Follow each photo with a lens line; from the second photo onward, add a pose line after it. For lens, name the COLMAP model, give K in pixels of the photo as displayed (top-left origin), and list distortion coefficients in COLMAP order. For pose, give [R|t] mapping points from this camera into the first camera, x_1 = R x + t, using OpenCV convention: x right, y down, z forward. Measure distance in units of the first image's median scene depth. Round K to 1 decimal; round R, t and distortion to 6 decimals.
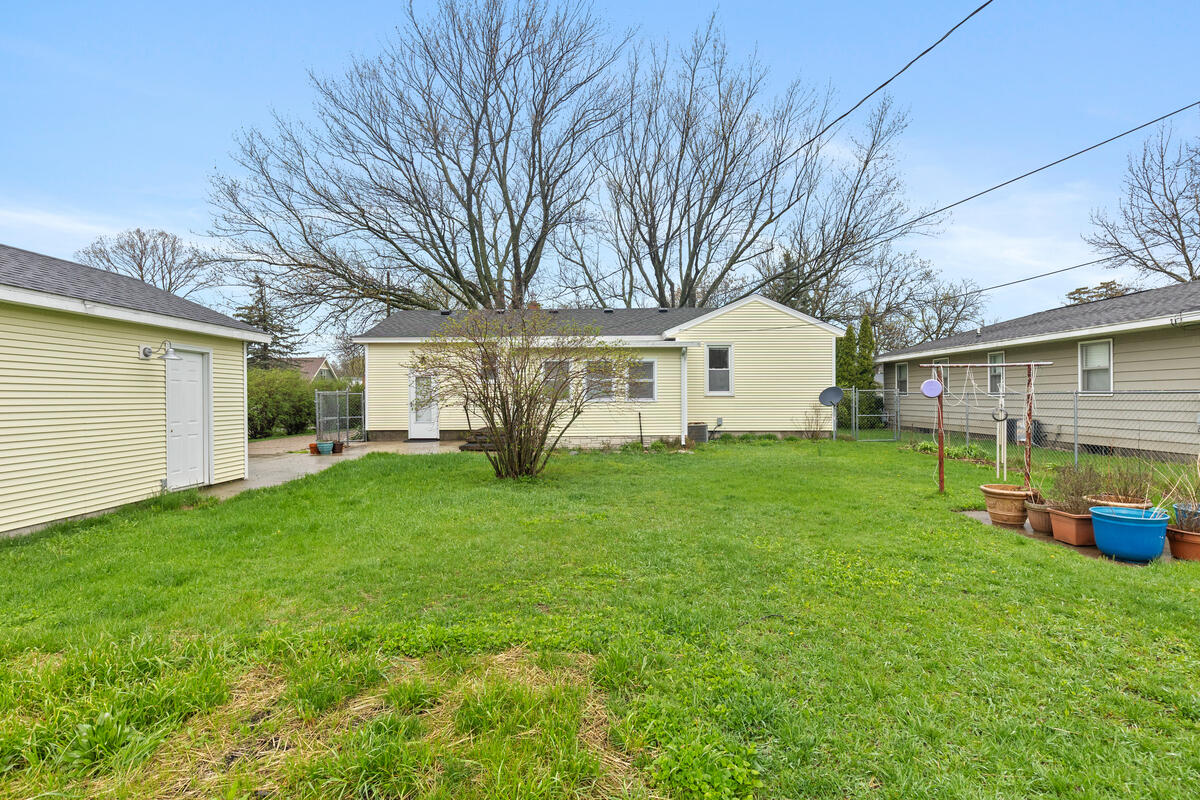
lens RADIAL K [[563.5, 0, 600.0], [0, 563.5, 400.0], [0, 0, 1]] dist [-0.001272, -0.000194]
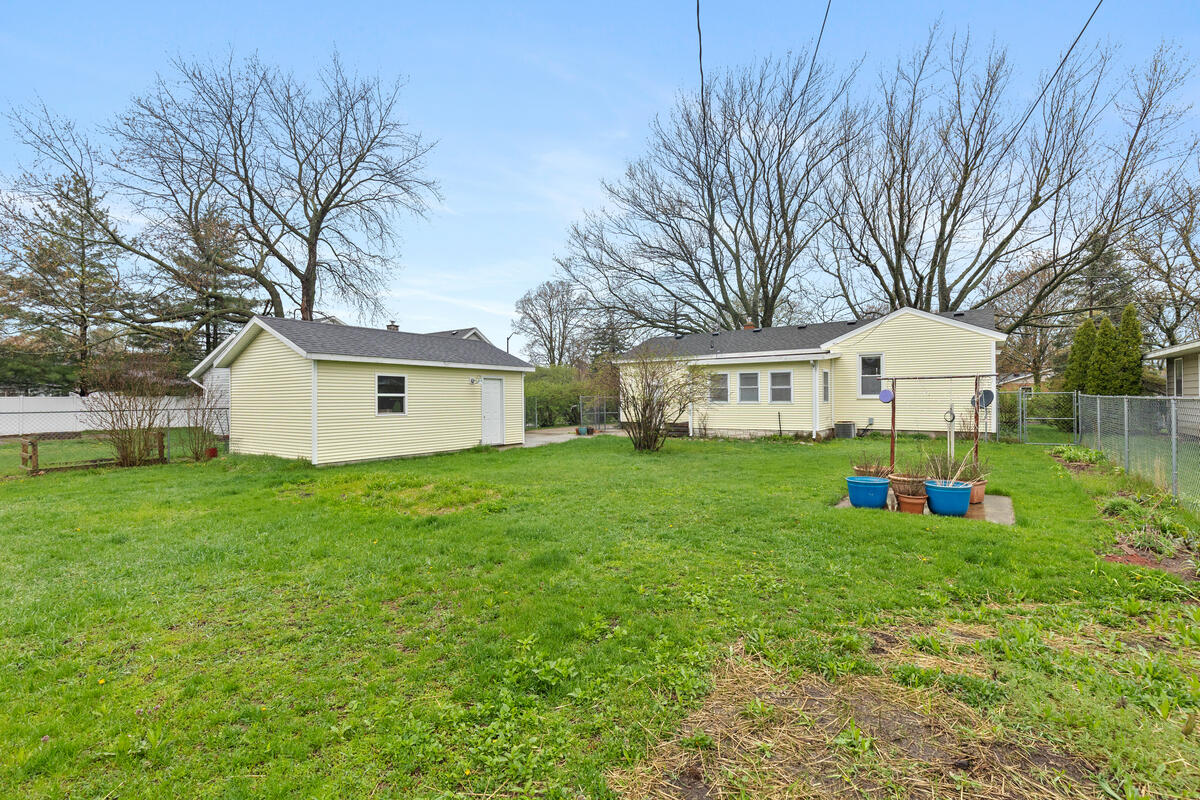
lens RADIAL K [[536.6, 0, 604.7], [0, 536.6, 397.7], [0, 0, 1]] dist [0.000708, -0.000044]
pose [[0.823765, -0.003602, -0.566920, 0.435518], [0.000304, 0.999982, -0.005913, -0.003407], [0.566931, 0.004699, 0.823752, -0.233504]]
